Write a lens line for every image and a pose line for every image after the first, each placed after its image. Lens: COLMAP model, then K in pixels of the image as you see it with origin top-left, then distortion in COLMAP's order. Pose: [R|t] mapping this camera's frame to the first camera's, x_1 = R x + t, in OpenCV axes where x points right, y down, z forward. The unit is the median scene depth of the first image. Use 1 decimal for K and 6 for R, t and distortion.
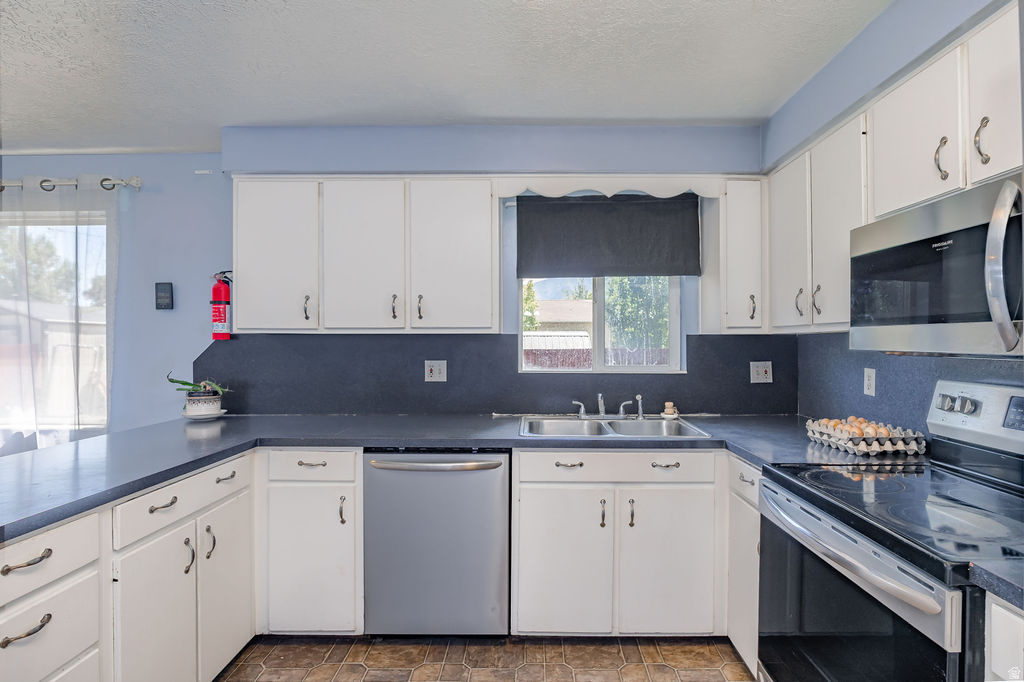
lens RADIAL K [[524.4, 0, 514.5], [0, 524.4, 336.4], [0, 0, 1]] dist [-0.023970, -0.000259]
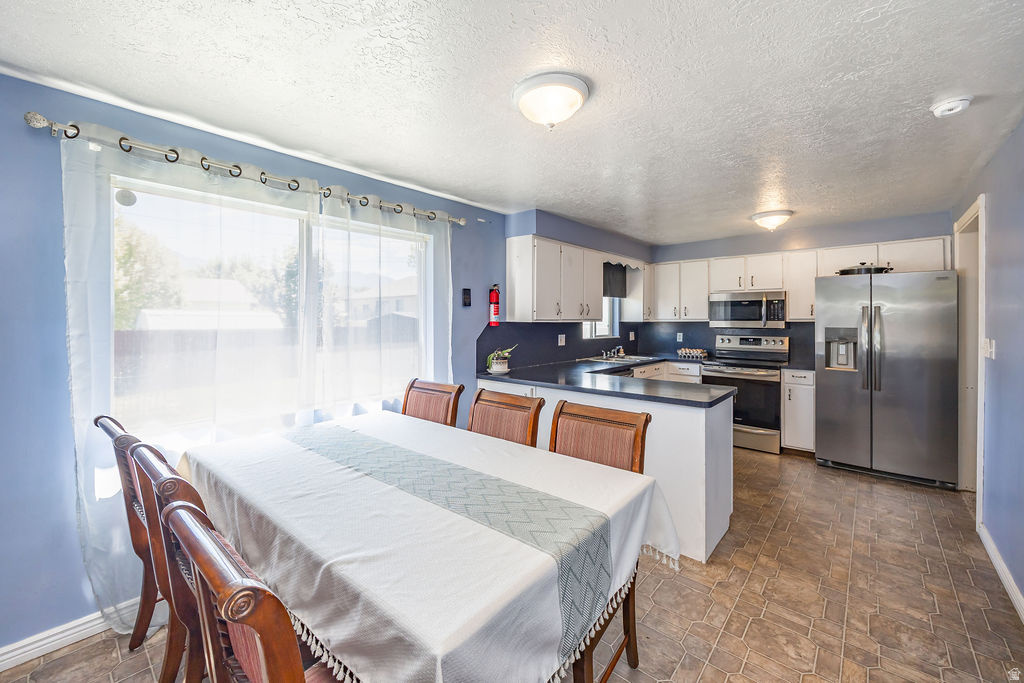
lens RADIAL K [[427.9, 0, 513.6], [0, 427.9, 318.0], [0, 0, 1]] dist [-0.001216, -0.000050]
pose [[0.645569, 0.001781, 0.763700, -1.726164], [-0.006246, 0.999976, 0.002948, -0.025459], [-0.763676, -0.006673, 0.645565, 0.091571]]
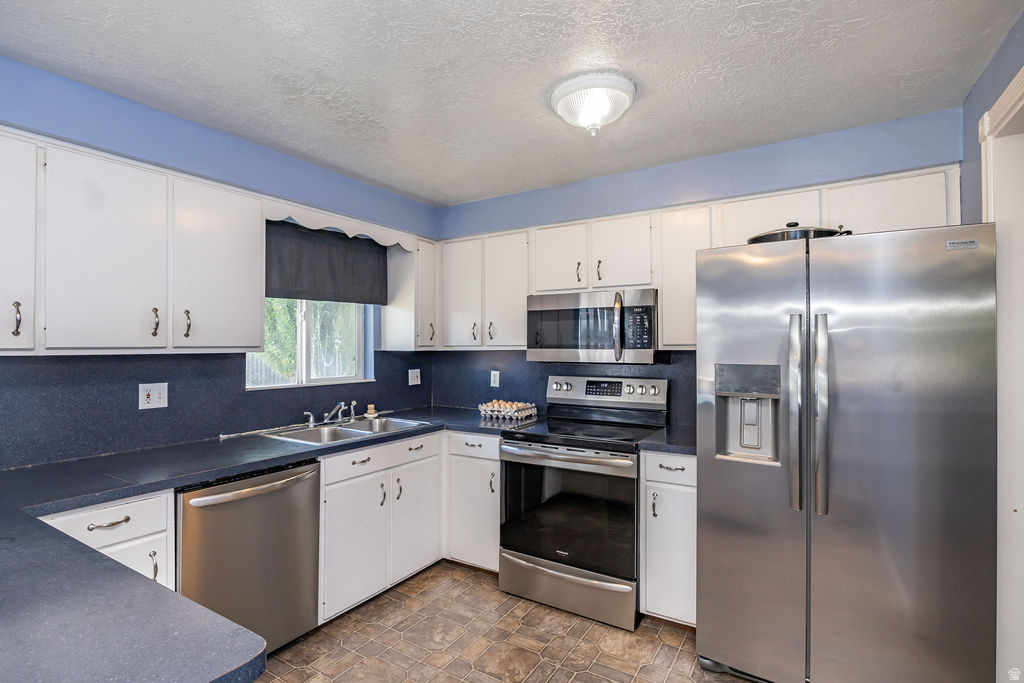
lens RADIAL K [[498.6, 0, 508.8], [0, 498.6, 346.2], [0, 0, 1]] dist [-0.021591, -0.000422]
pose [[0.528414, -0.002295, 0.848984, -0.597016], [-0.002756, 0.999986, 0.004419, -0.022968], [-0.848982, -0.004675, 0.528401, 0.091332]]
